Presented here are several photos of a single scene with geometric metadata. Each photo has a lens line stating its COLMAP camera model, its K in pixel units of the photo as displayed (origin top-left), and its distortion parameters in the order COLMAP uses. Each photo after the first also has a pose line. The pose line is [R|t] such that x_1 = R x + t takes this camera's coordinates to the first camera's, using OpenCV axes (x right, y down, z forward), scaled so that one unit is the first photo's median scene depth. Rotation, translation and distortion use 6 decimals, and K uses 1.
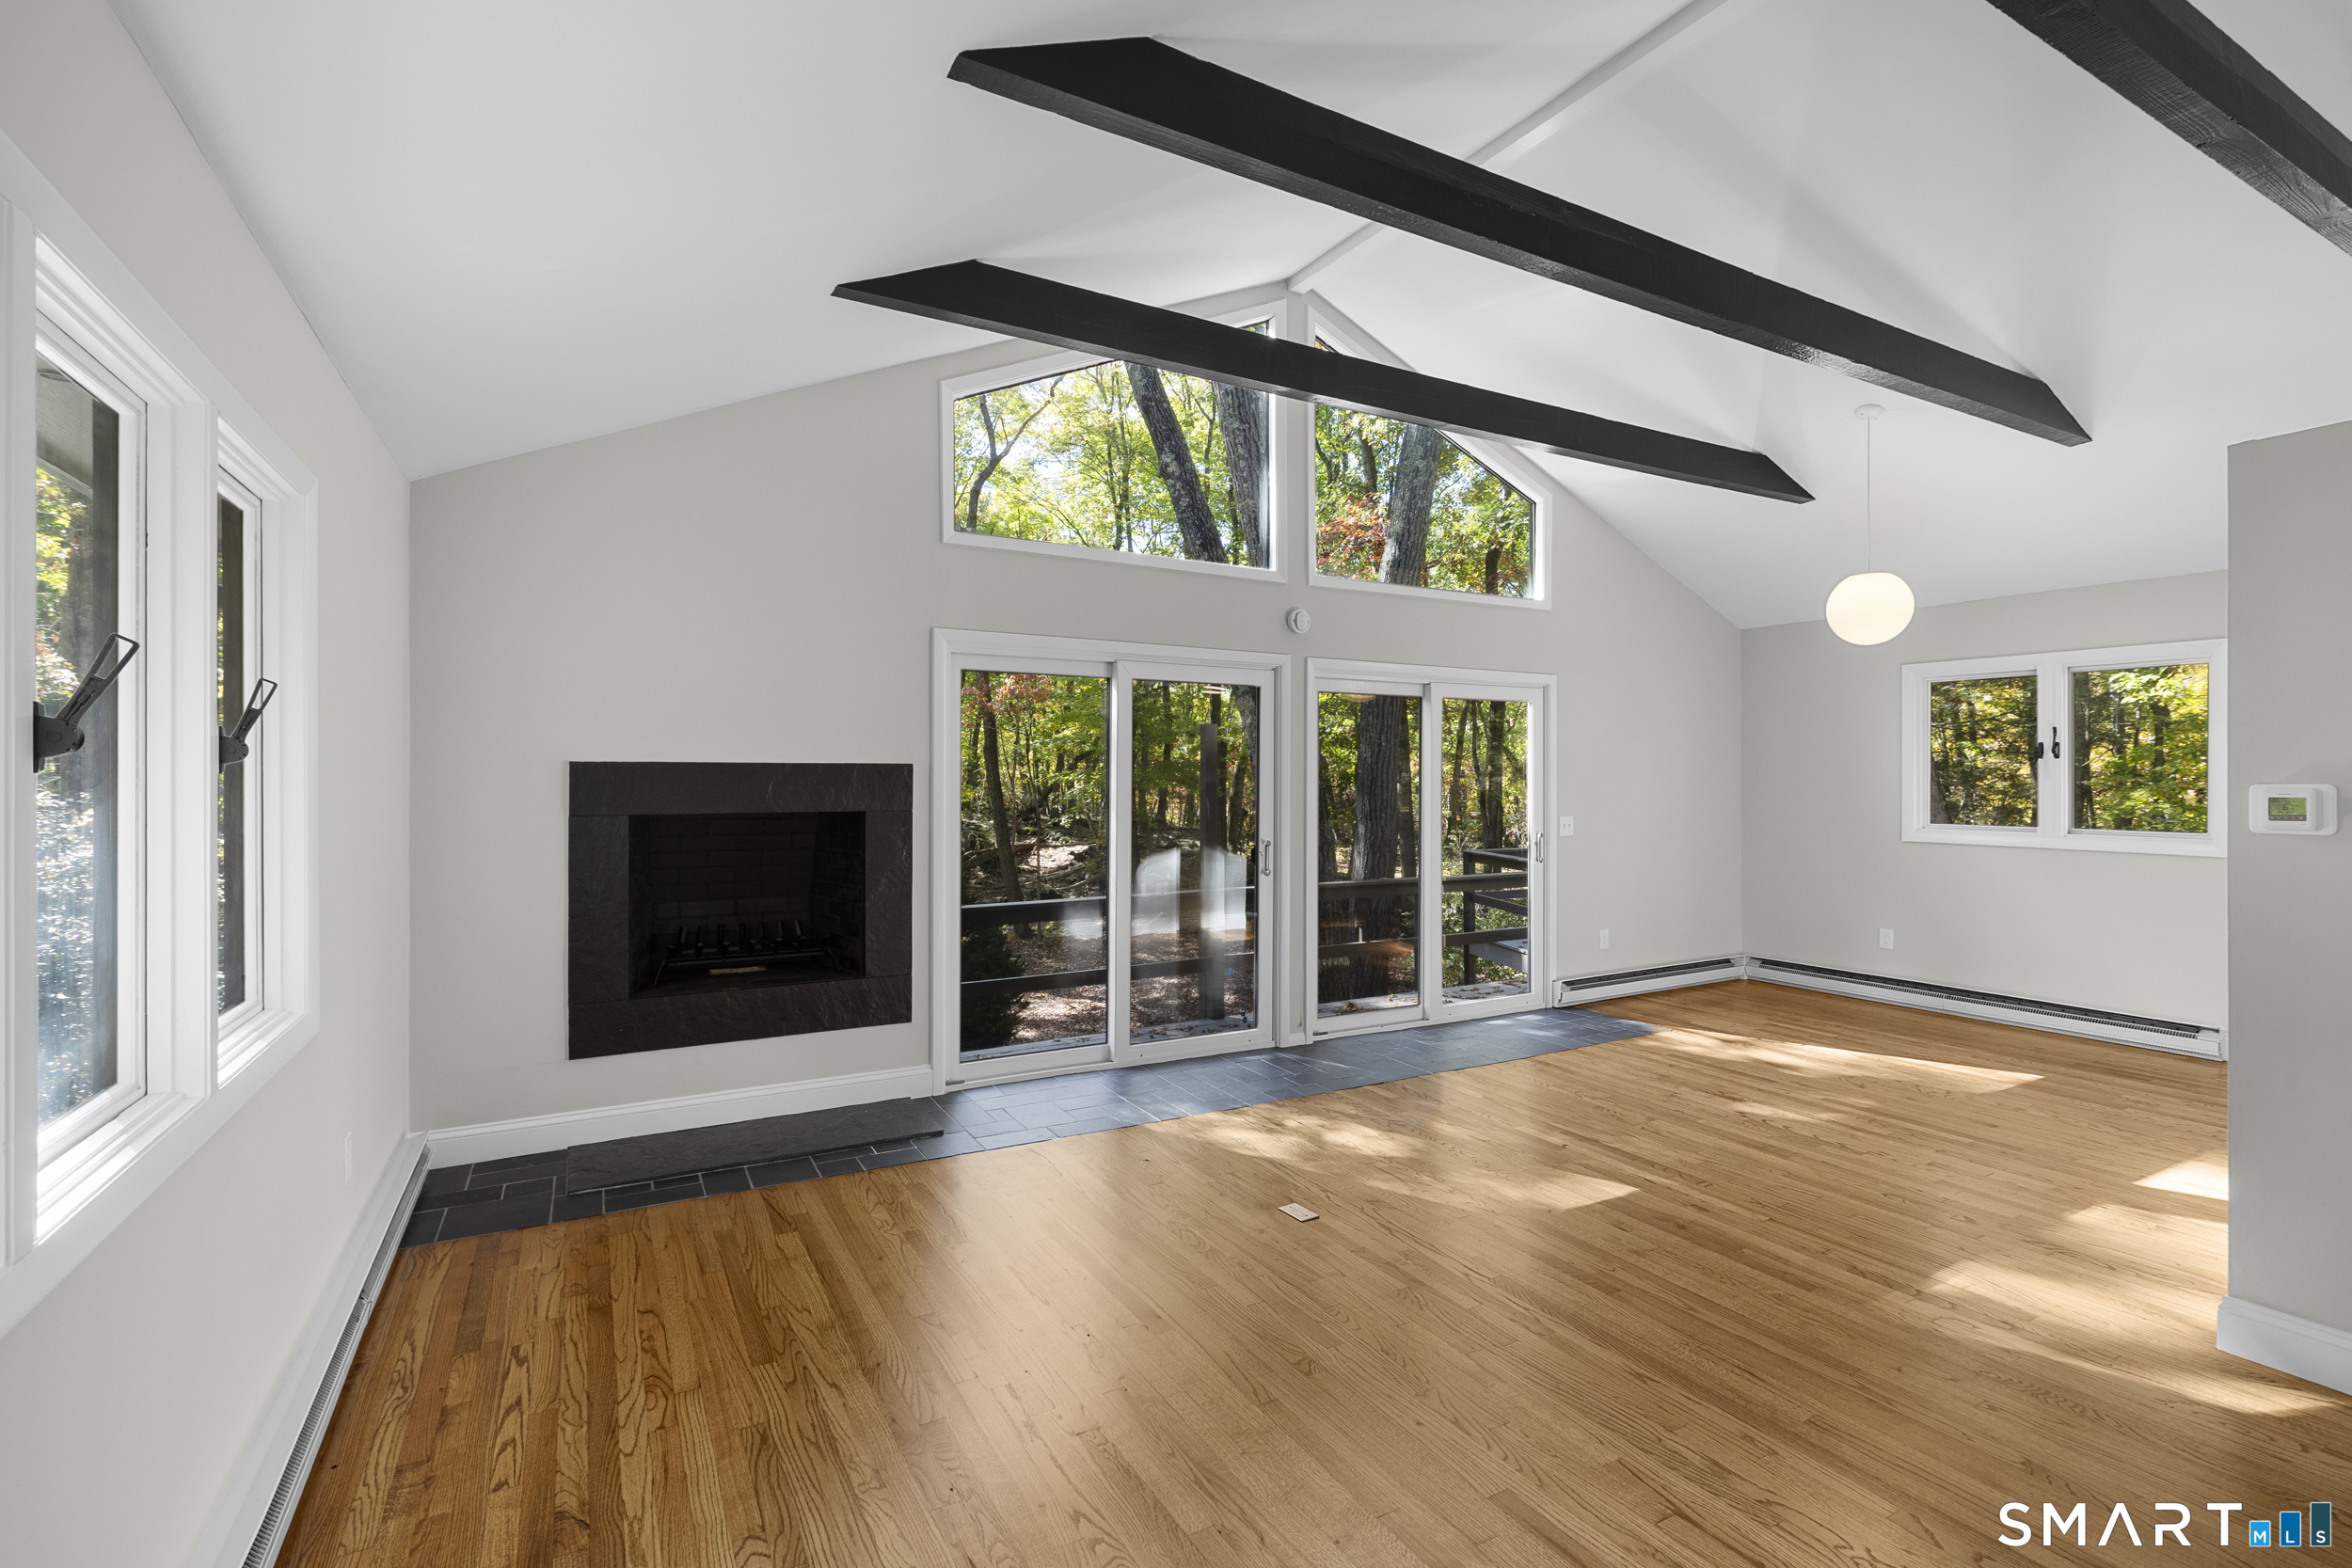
lens RADIAL K [[1054.9, 0, 1167.2], [0, 1054.9, 772.2], [0, 0, 1]] dist [0.002314, -0.000040]
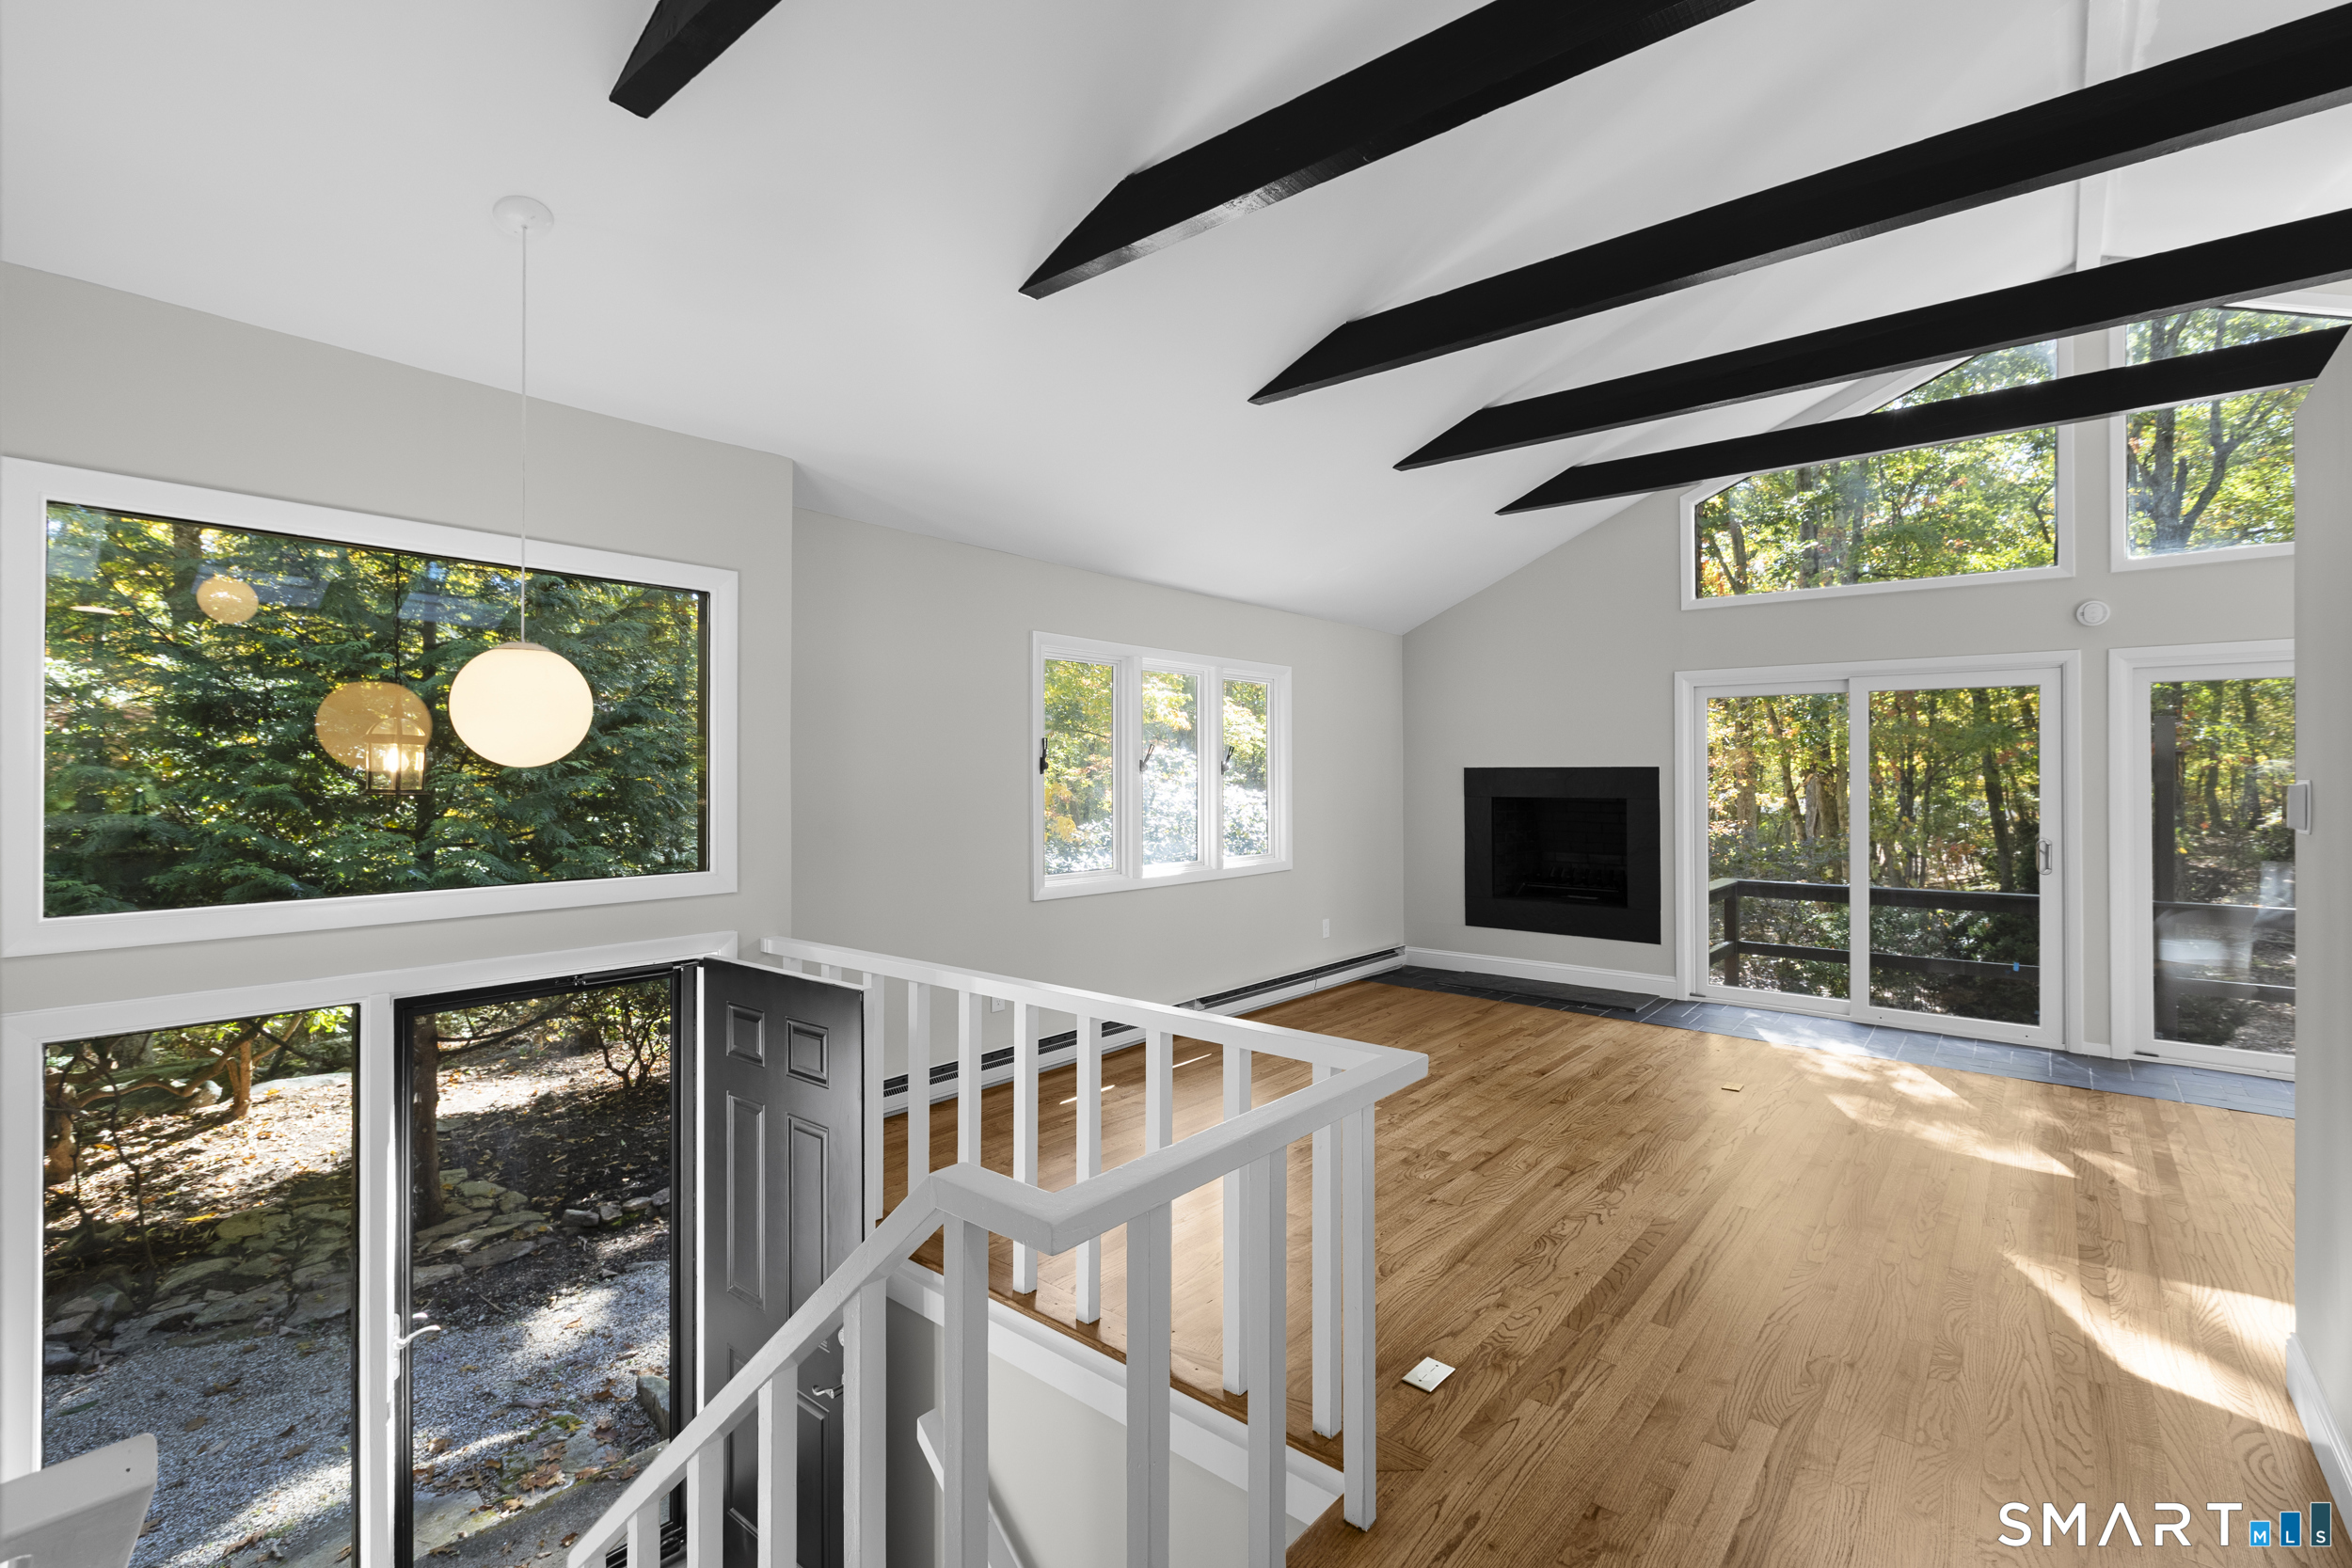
lens RADIAL K [[1054.9, 0, 1170.1], [0, 1054.9, 776.5], [0, 0, 1]] dist [0.002314, -0.000040]
pose [[0.374608, -0.000997, -0.927183, 0.875856], [0.003012, 0.999995, 0.000142, 0.003530], [0.927178, -0.002846, 0.374609, -0.174509]]
